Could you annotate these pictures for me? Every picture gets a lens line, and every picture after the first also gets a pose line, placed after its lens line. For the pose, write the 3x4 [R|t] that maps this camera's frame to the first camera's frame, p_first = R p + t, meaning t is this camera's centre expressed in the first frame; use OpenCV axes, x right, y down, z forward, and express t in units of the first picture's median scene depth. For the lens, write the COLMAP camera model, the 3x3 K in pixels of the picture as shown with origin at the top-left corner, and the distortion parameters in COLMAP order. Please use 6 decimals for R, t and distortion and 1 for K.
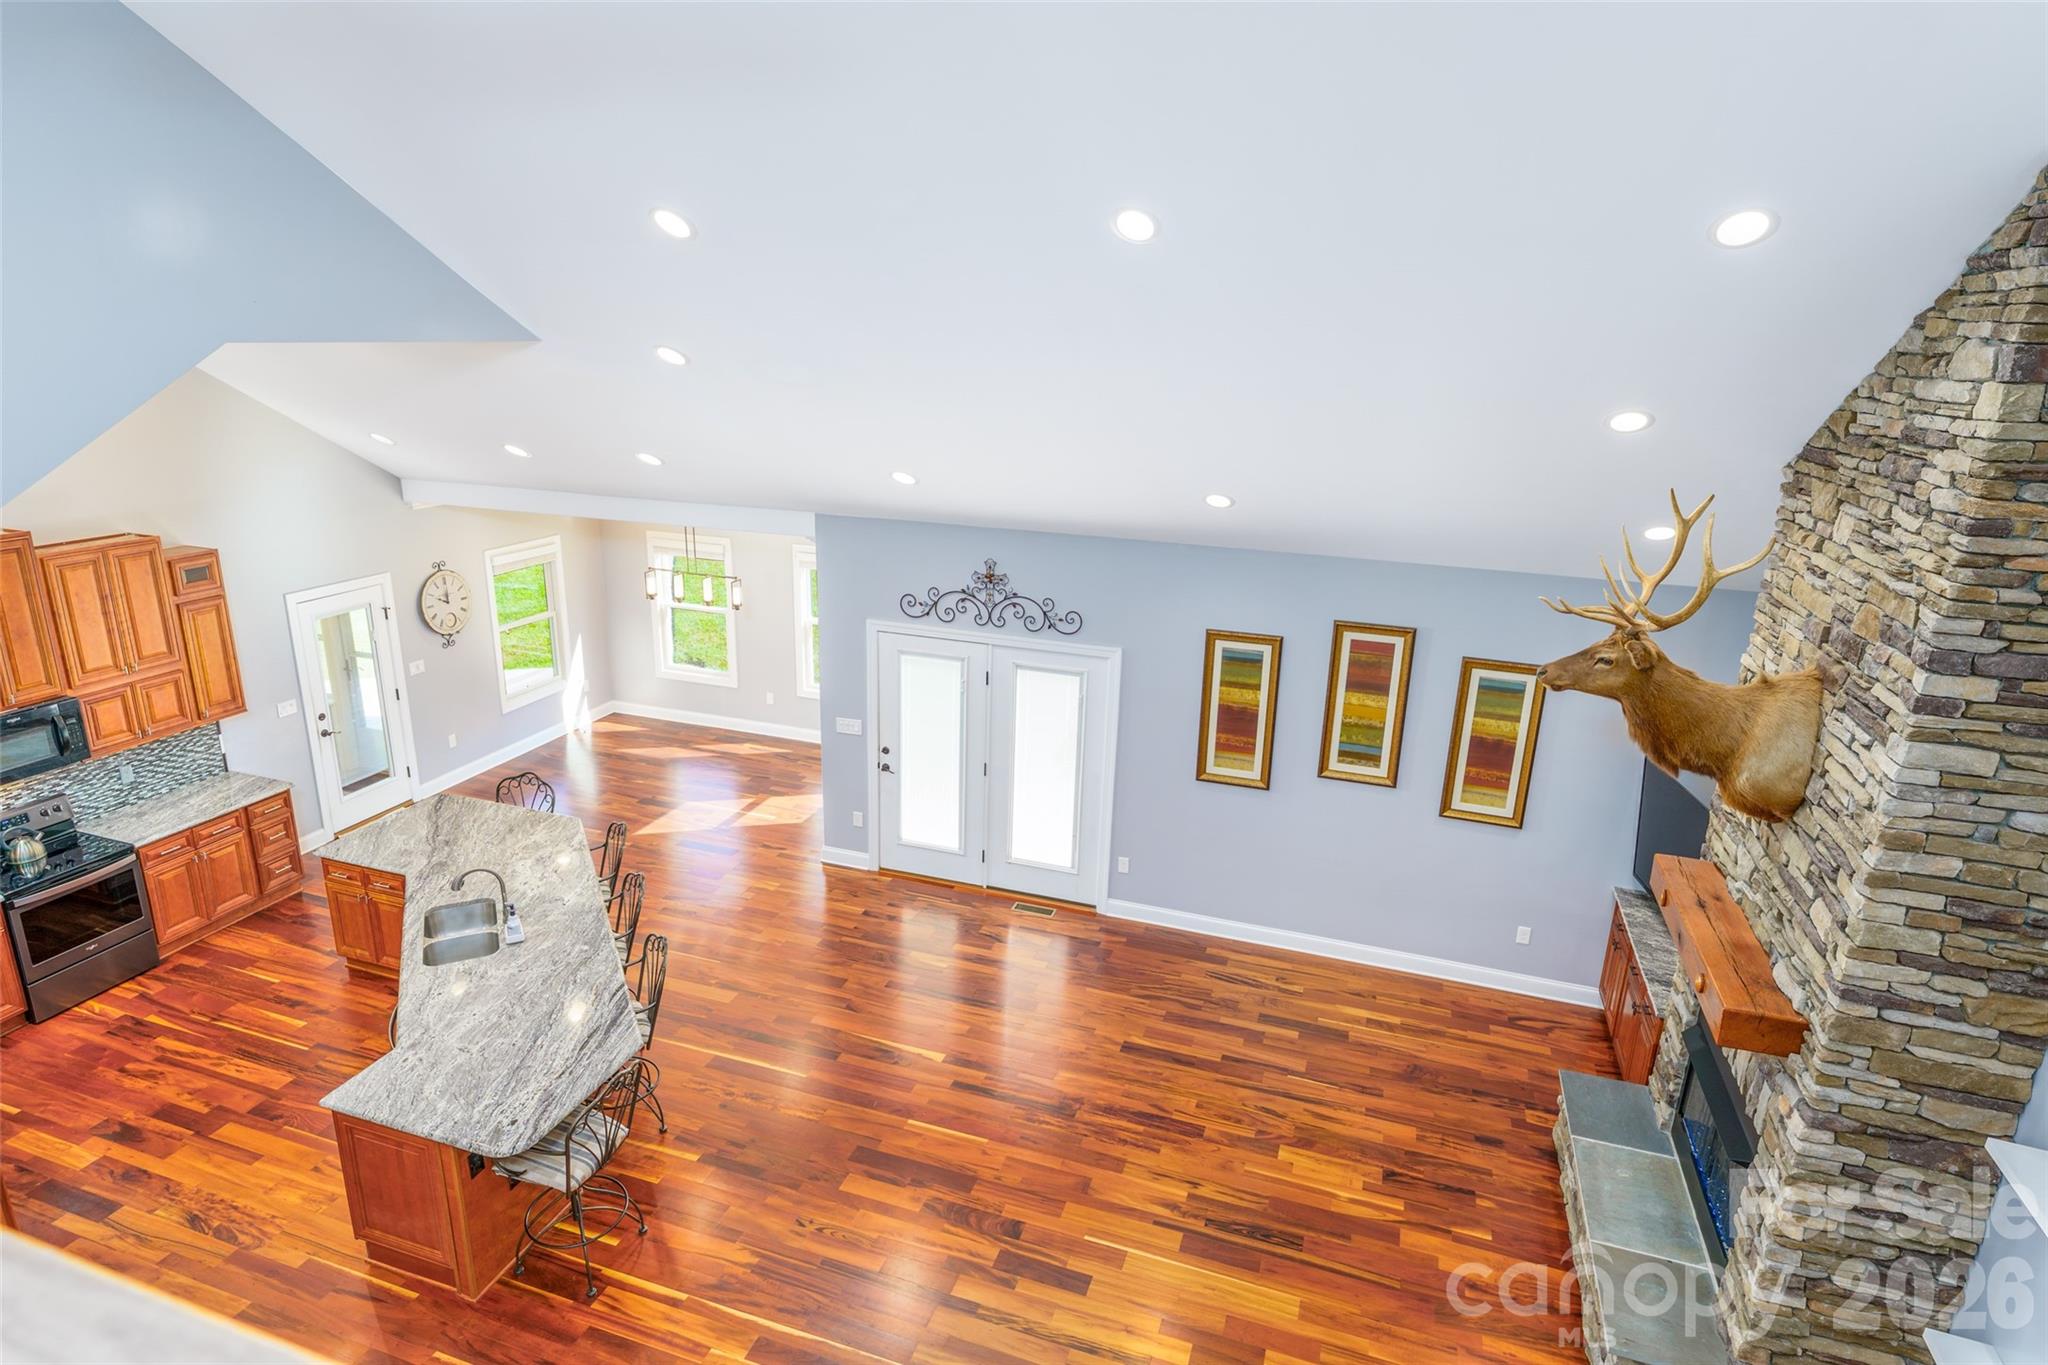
lens RADIAL K [[1133.3, 0, 1024.8], [0, 1133.3, 680.1], [0, 0, 1]] dist [0.000030, -0.000003]
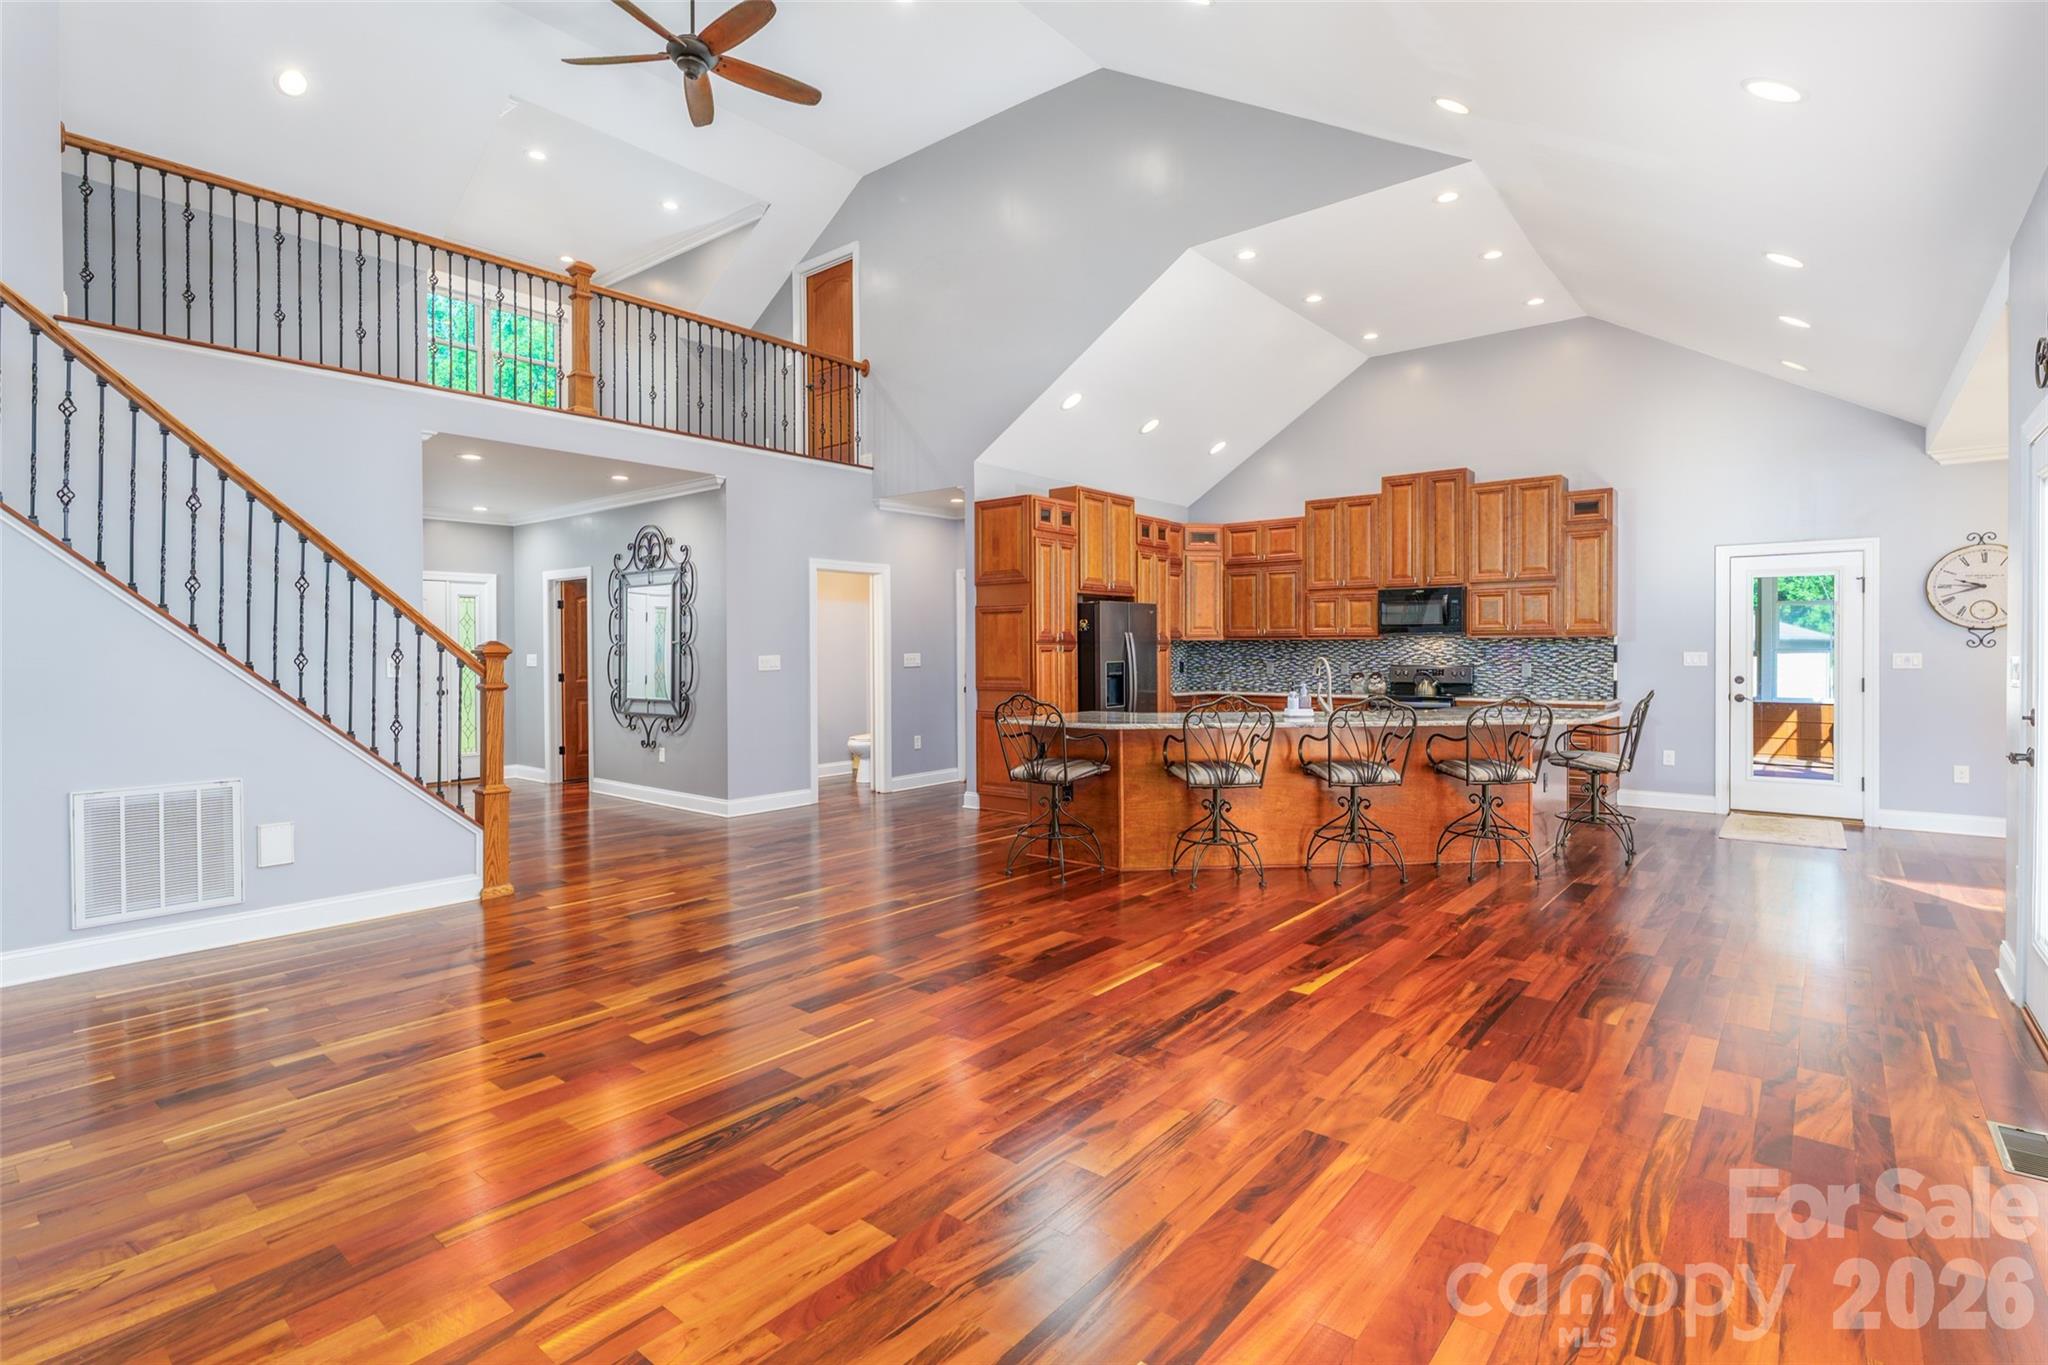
lens RADIAL K [[973.5, 0, 1029.5], [0, 973.5, 666.6], [0, 0, 1]] dist [-0.015278, -0.000139]
pose [[-0.354758, -0.017266, -0.934799, 0.456776], [-0.281818, 0.955302, 0.089306, 0.151397], [0.891474, 0.295126, -0.343767, 0.948903]]
